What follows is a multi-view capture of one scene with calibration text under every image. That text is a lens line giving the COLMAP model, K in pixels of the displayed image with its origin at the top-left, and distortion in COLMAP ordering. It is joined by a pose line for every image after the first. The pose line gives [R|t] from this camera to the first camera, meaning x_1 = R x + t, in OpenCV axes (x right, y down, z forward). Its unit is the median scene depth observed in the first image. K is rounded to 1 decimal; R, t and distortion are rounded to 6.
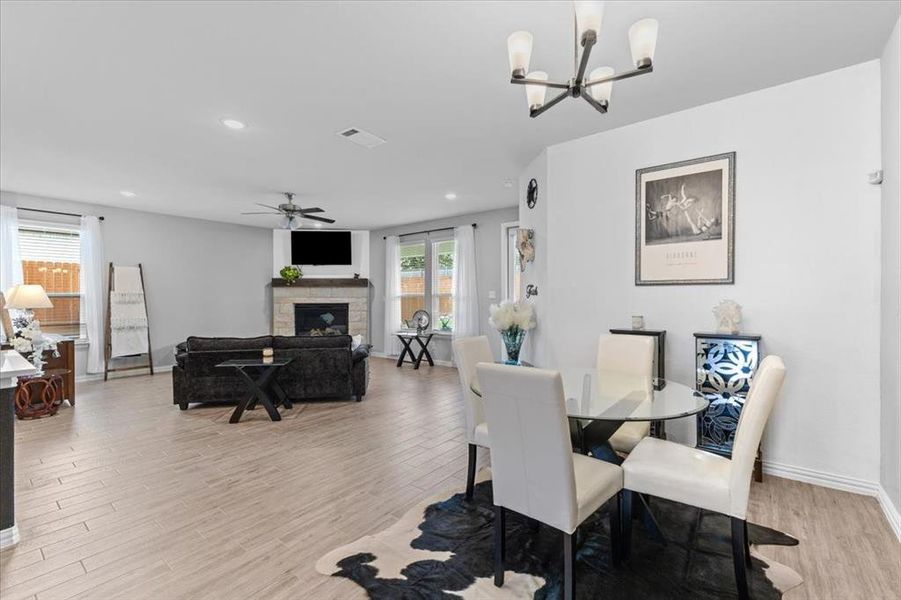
lens RADIAL K [[390.1, 0, 450.5], [0, 390.1, 298.0], [0, 0, 1]] dist [0.012186, -0.002217]
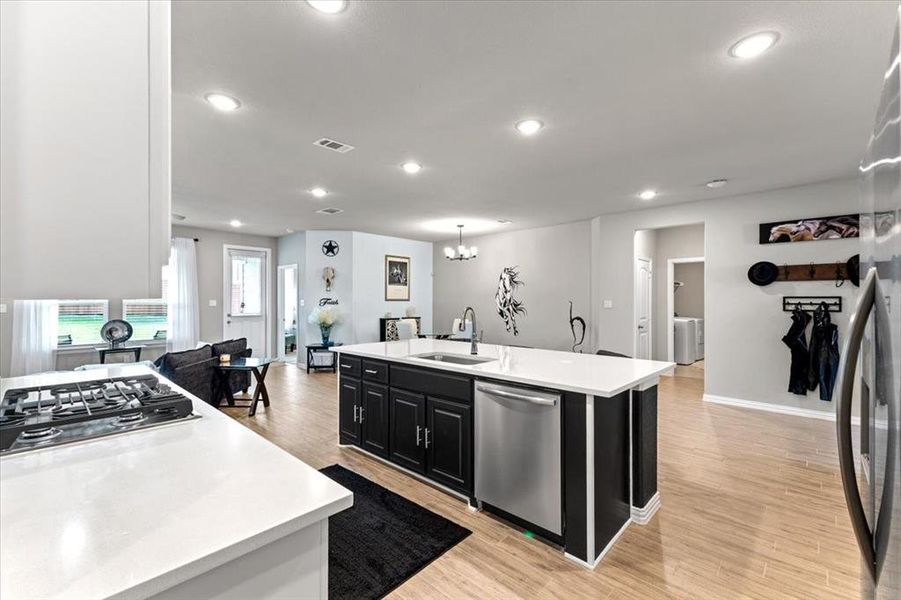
lens RADIAL K [[390.1, 0, 454.3], [0, 390.1, 300.0], [0, 0, 1]] dist [0.012186, -0.002217]
pose [[0.071871, 0.005732, 0.997397, -1.083078], [-0.001188, 0.999983, -0.005661, -0.012014], [-0.997413, -0.000778, 0.071877, 0.205428]]
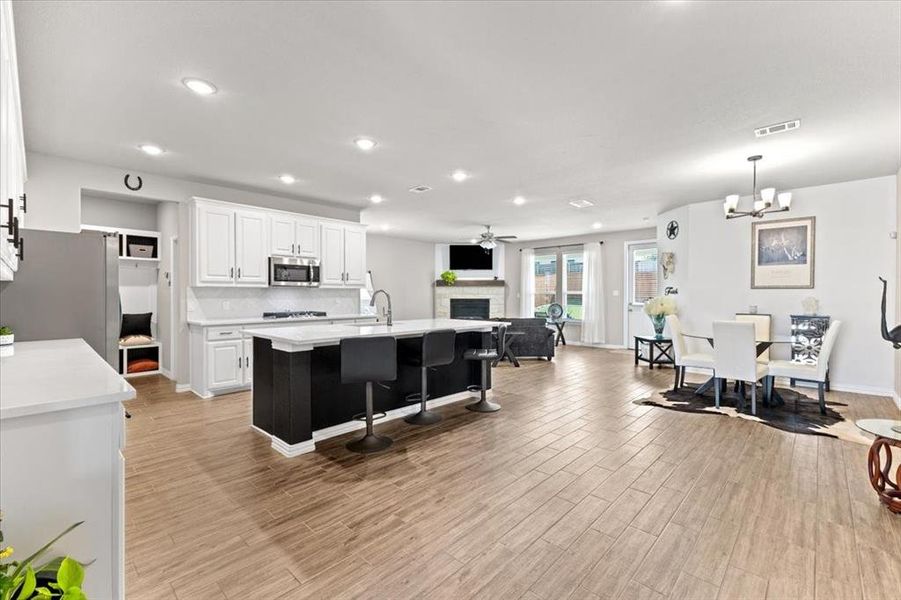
lens RADIAL K [[390.1, 0, 449.1], [0, 390.1, 296.6], [0, 0, 1]] dist [0.012186, -0.002217]
pose [[0.996179, 0.006371, -0.087102, -0.388337], [-0.006107, 0.999976, 0.003298, 0.003290], [0.087121, -0.002754, 0.996194, -0.467637]]
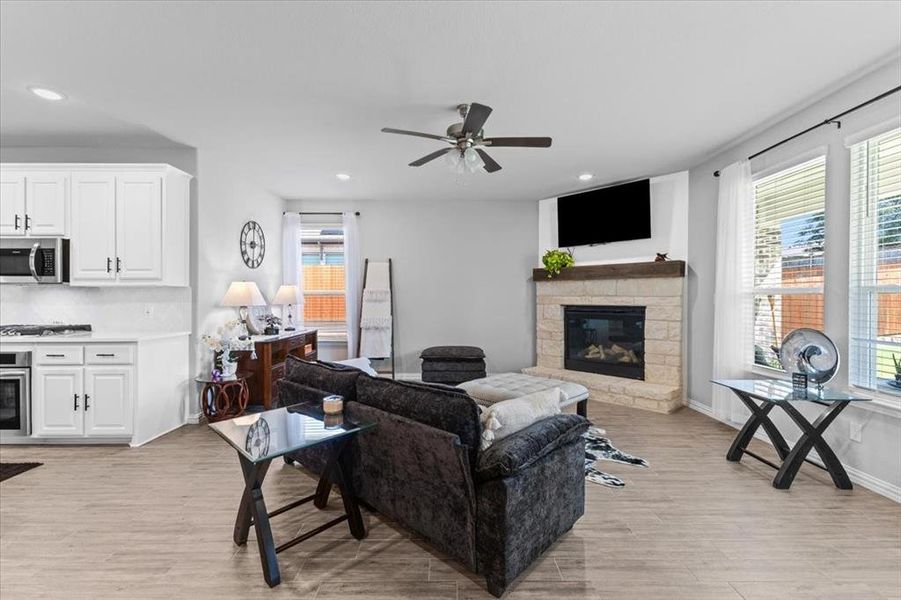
lens RADIAL K [[390.1, 0, 452.4], [0, 390.1, 297.7], [0, 0, 1]] dist [0.012186, -0.002217]
pose [[0.627099, 0.005918, -0.778917, 0.008412], [-0.003972, 0.999982, 0.004400, -0.000724], [0.778930, 0.000334, 0.627111, 0.579329]]
